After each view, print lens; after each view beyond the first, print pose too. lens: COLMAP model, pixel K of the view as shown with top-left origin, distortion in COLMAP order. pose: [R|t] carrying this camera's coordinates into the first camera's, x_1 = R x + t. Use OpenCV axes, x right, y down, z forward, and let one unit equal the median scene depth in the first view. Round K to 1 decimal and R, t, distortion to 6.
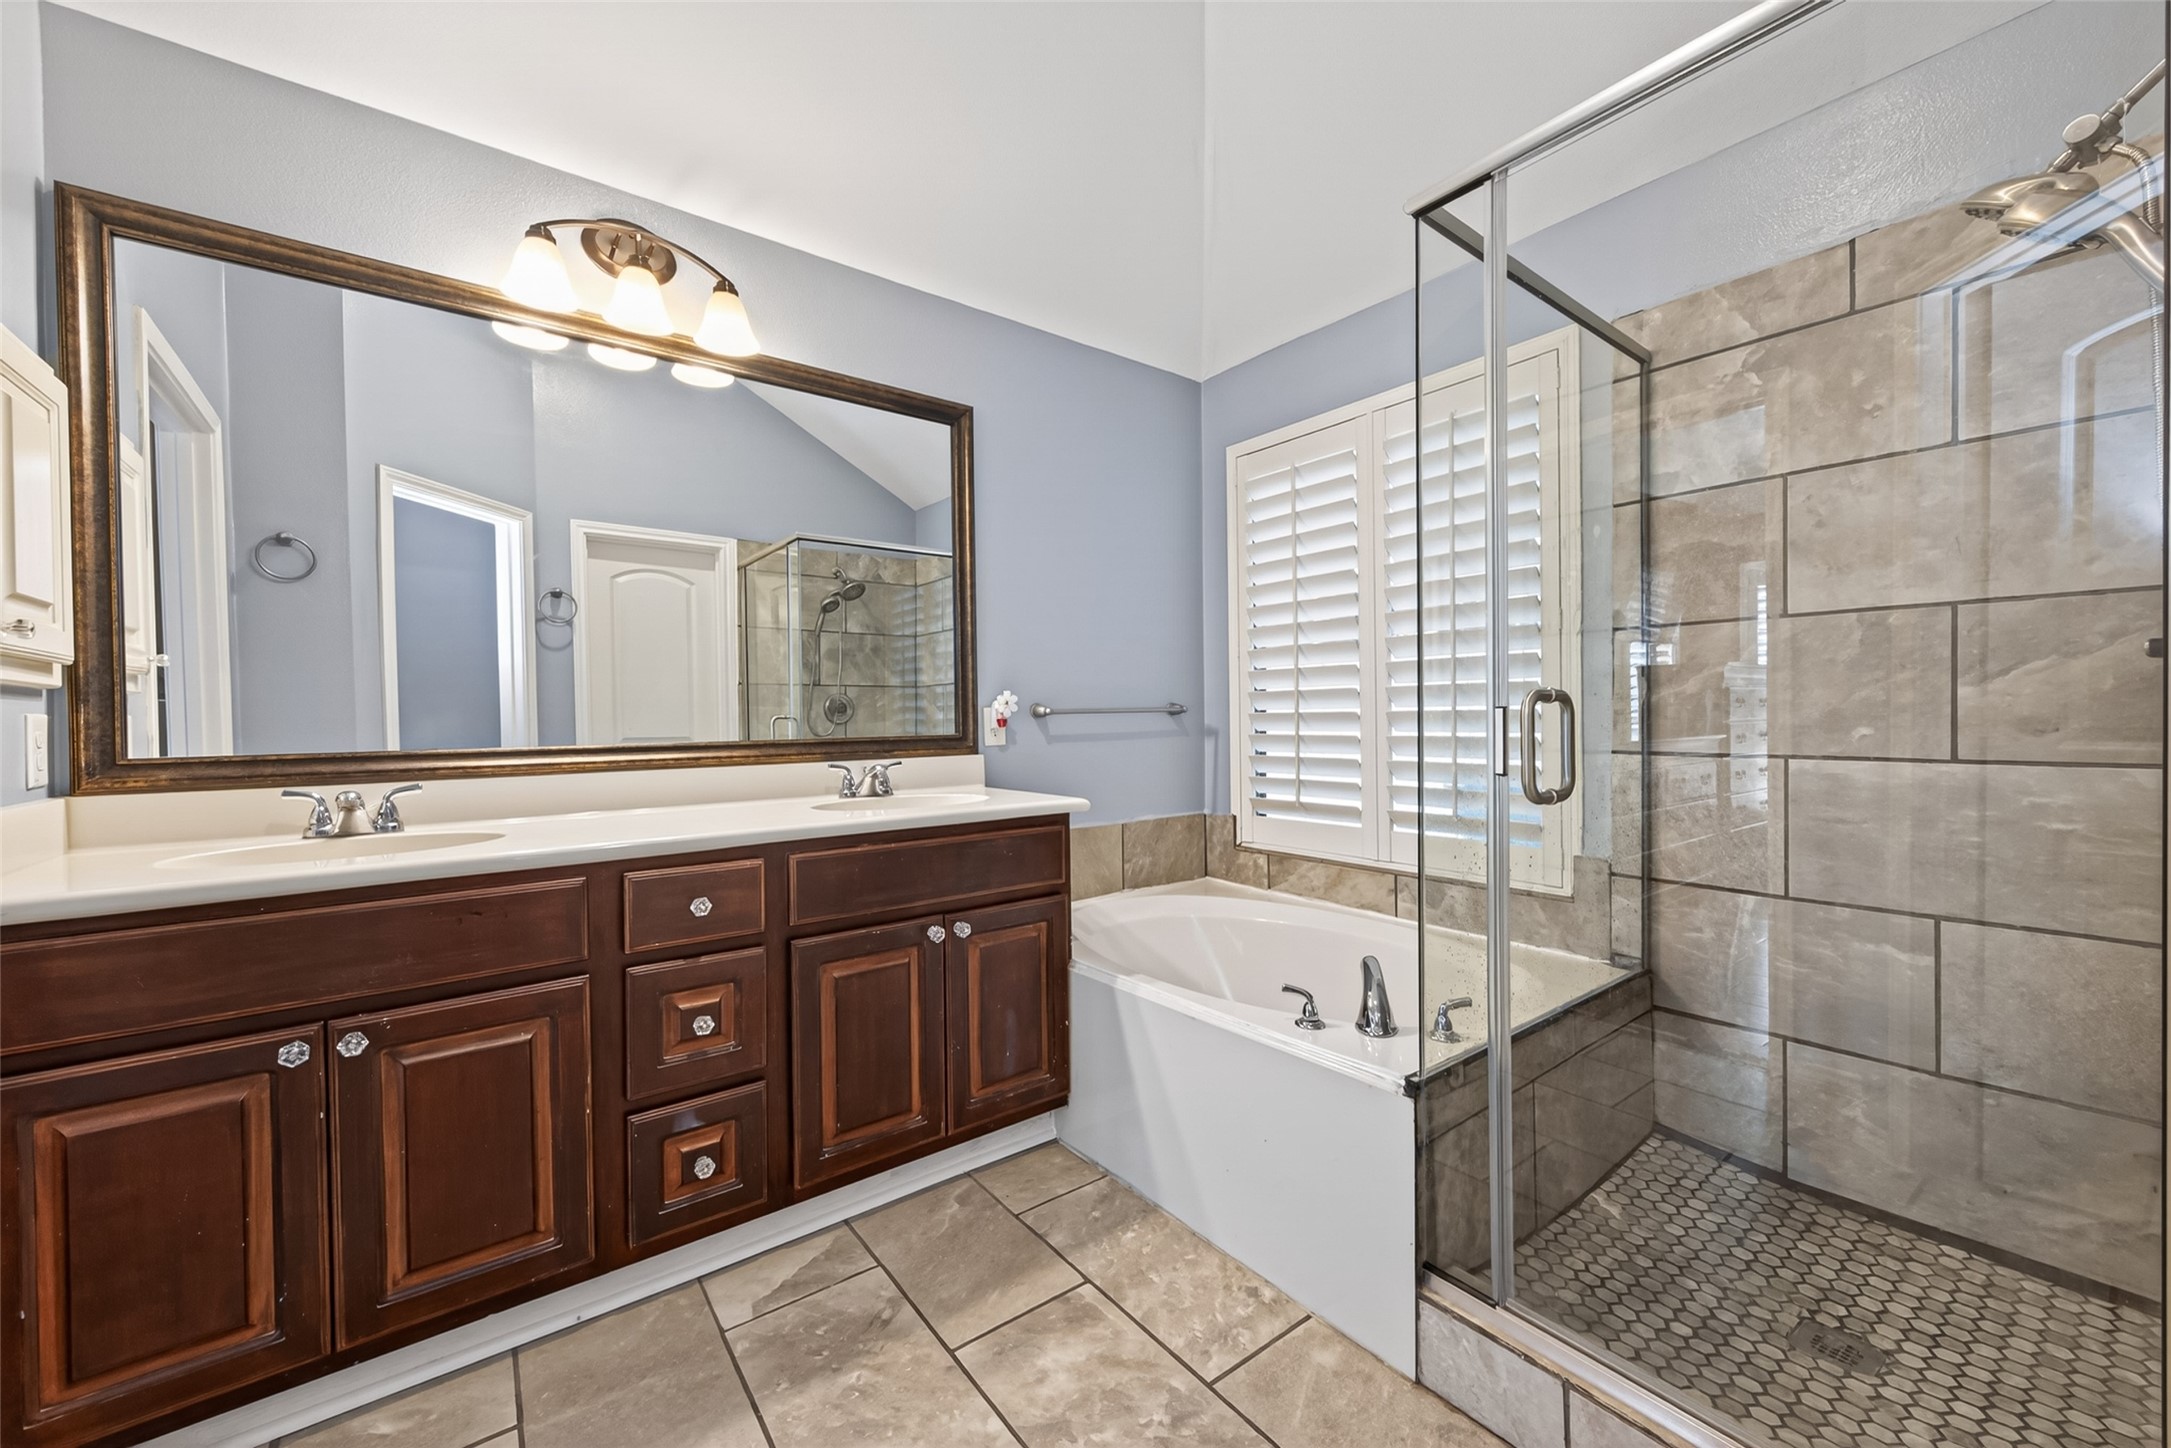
lens RADIAL K [[851.5, 0, 1098.7], [0, 851.5, 721.1], [0, 0, 1]] dist [0.005434, -0.001550]
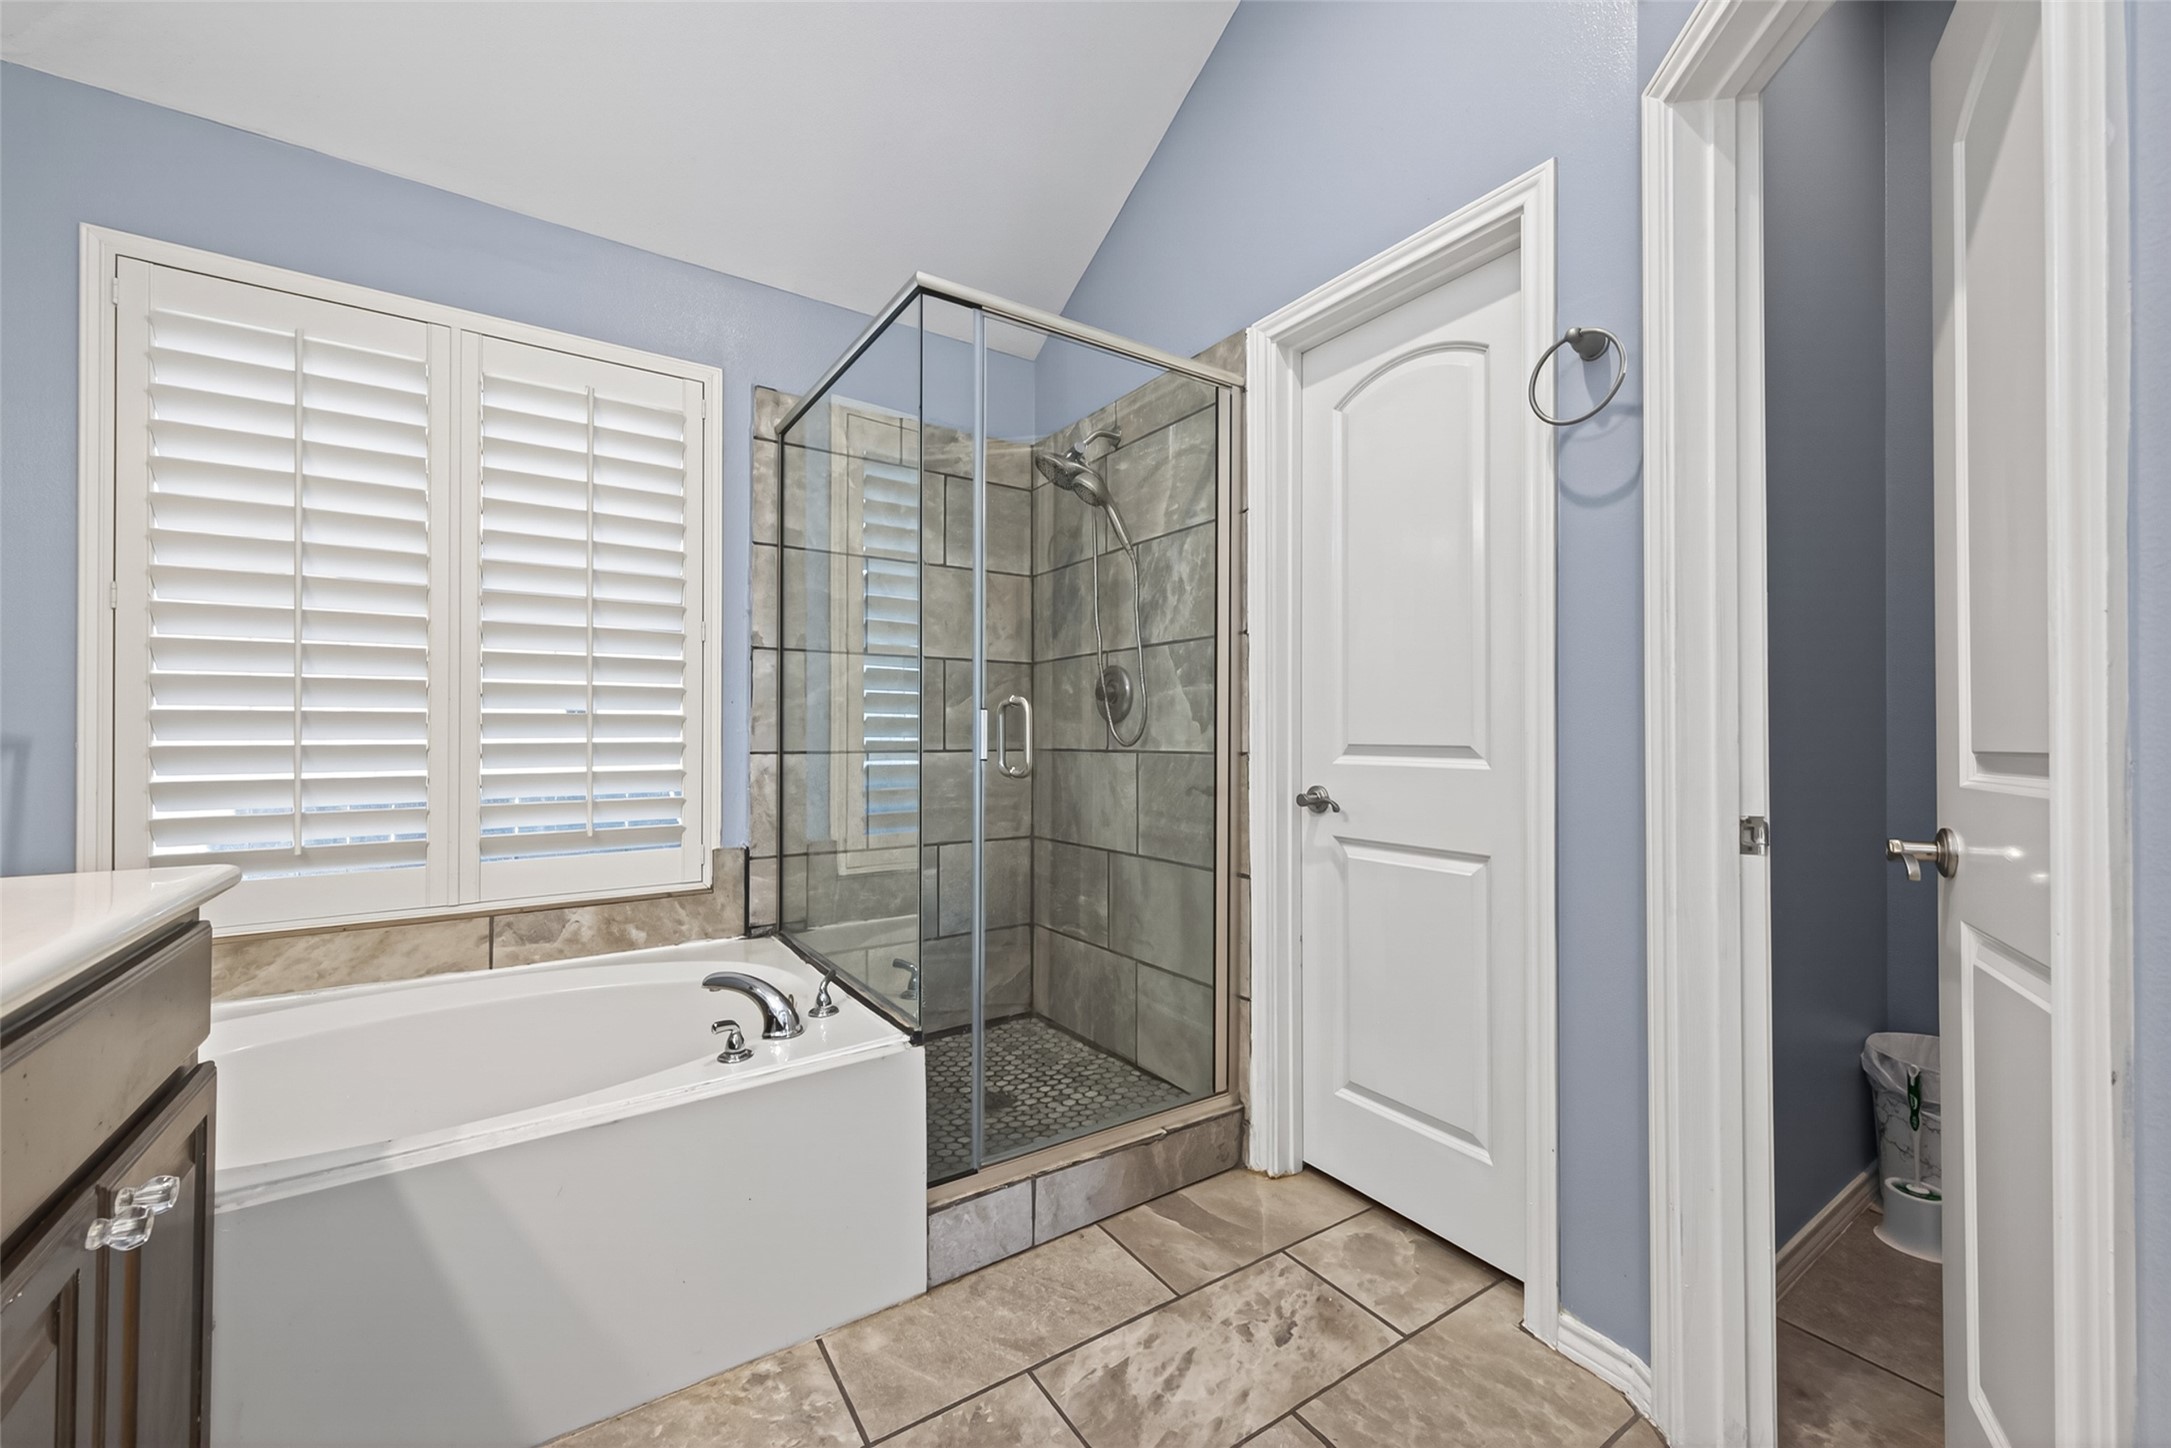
lens RADIAL K [[851.5, 0, 1078.8], [0, 851.5, 725.3], [0, 0, 1]] dist [0.005434, -0.001550]
pose [[0.056170, 0.017699, 0.998264, -0.652888], [0.005176, 0.999824, -0.018018, 0.026344], [-0.998408, 0.006179, 0.056068, 0.606677]]
